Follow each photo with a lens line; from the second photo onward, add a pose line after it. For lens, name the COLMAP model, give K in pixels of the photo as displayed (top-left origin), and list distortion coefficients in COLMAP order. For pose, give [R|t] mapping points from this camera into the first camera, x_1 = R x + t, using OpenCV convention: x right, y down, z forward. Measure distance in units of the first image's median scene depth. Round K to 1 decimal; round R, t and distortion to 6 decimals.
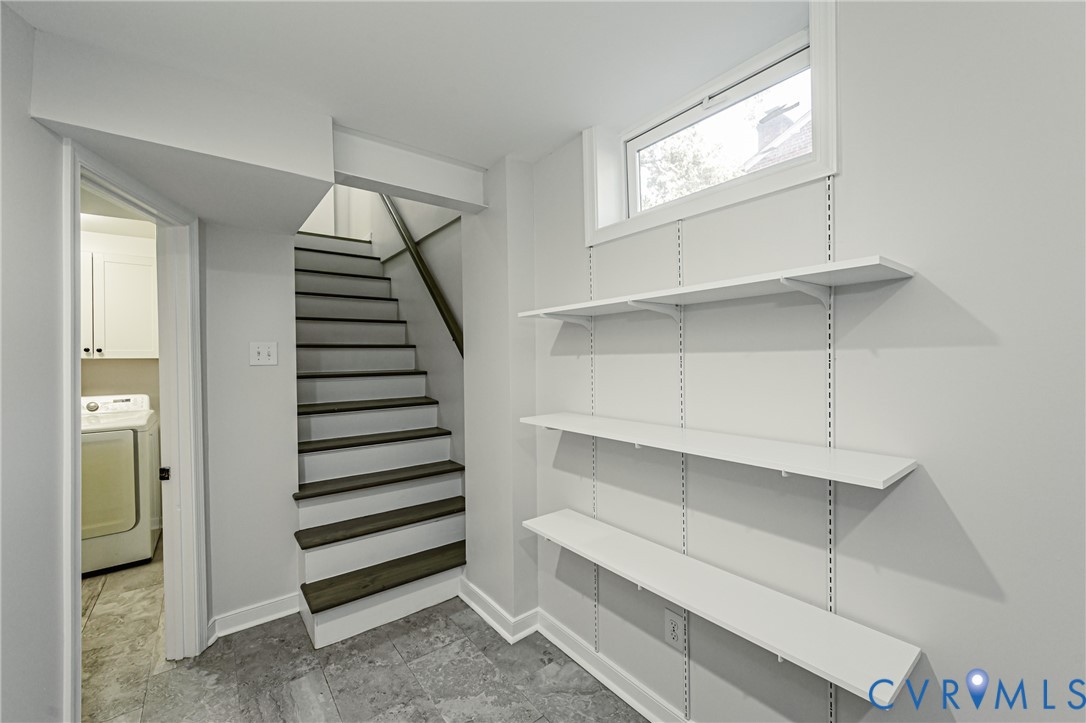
lens RADIAL K [[434.0, 0, 542.3], [0, 434.0, 367.1], [0, 0, 1]] dist [-0.001811, 0.000584]
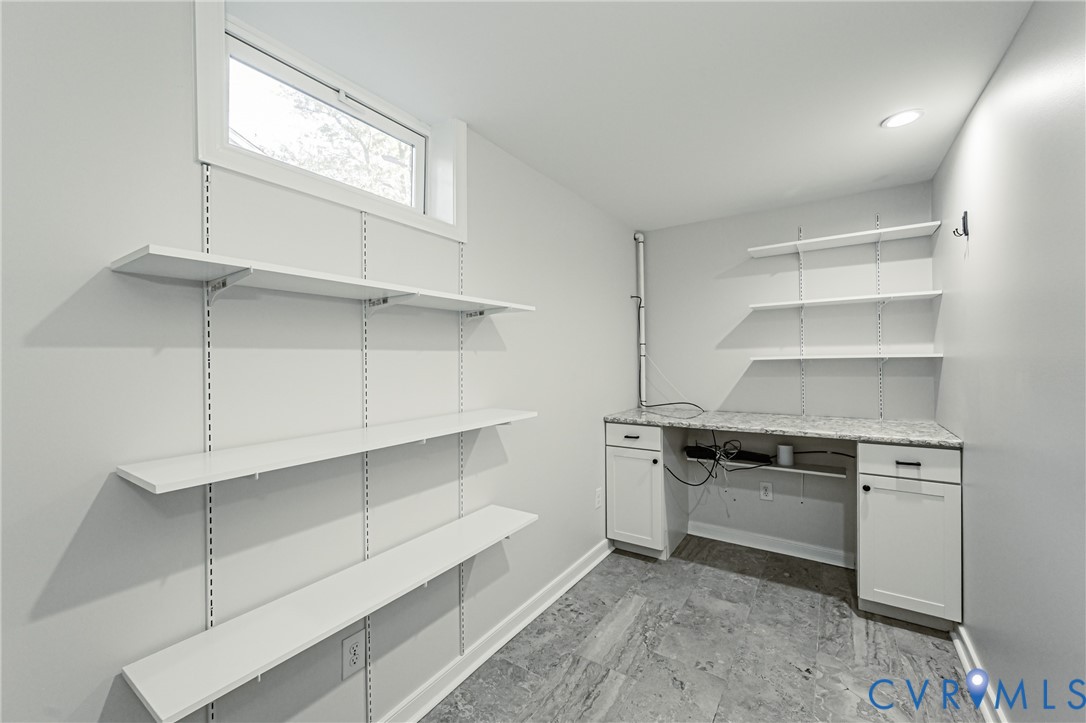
lens RADIAL K [[434.0, 0, 541.8], [0, 434.0, 354.5], [0, 0, 1]] dist [-0.001811, 0.000584]
pose [[-0.313143, 0.016159, 0.949569, -0.732512], [0.025286, 0.999643, -0.008673, -0.003128], [-0.949369, 0.021295, -0.313439, 0.948768]]
